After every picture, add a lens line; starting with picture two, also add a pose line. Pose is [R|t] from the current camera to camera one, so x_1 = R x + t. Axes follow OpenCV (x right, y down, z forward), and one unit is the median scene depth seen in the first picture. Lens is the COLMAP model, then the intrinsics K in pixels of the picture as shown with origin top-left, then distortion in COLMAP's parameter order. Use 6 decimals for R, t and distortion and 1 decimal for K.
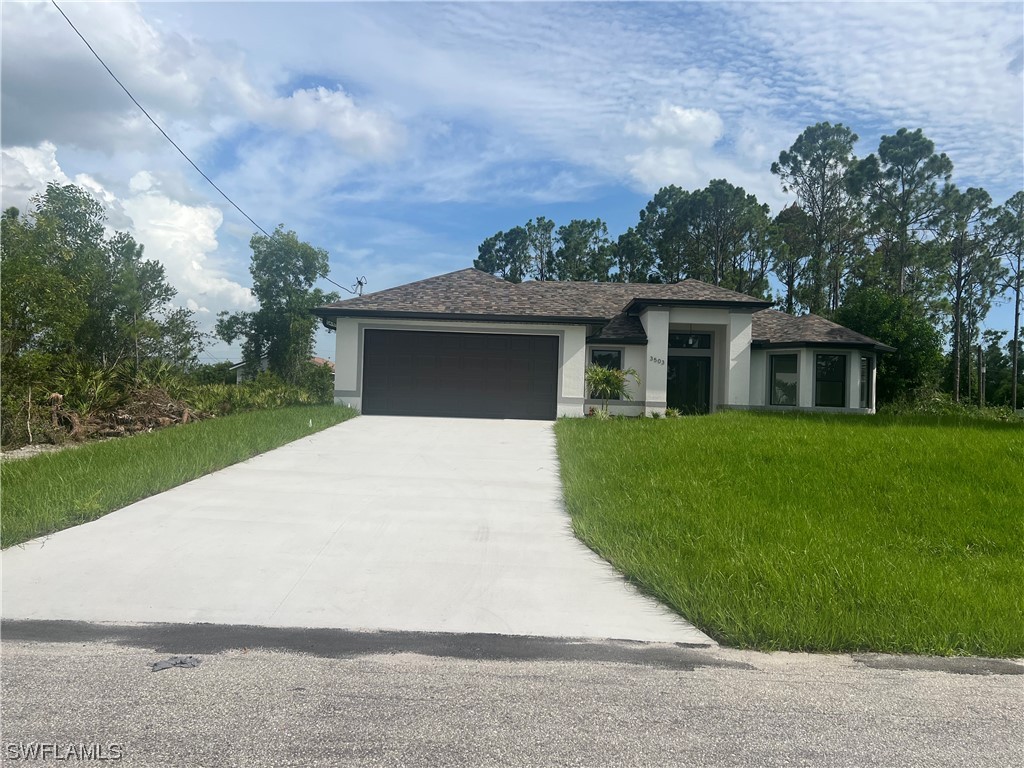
lens RADIAL K [[771.3, 0, 513.8], [0, 771.3, 386.1], [0, 0, 1]] dist [0.067313, -0.080596]
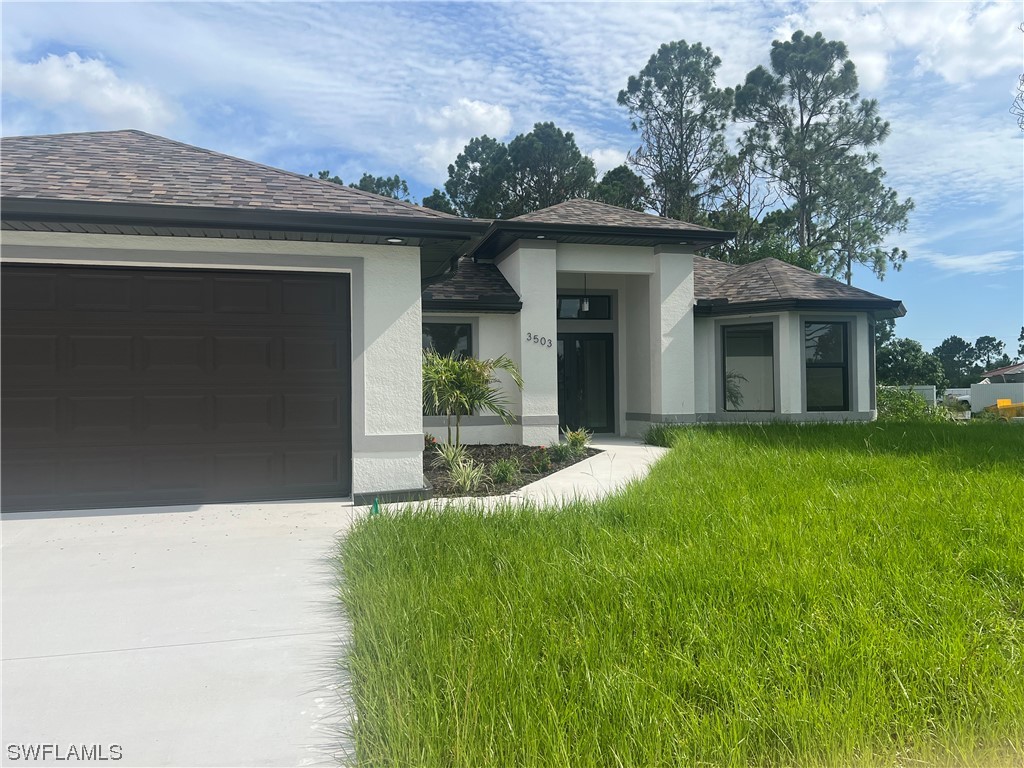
lens RADIAL K [[771.3, 0, 513.8], [0, 771.3, 386.1], [0, 0, 1]] dist [0.067313, -0.080596]
pose [[0.966012, -0.041532, 0.255139, 0.028139], [0.038632, 0.999119, 0.016371, -0.010070], [-0.255594, -0.005958, 0.966766, 0.469378]]
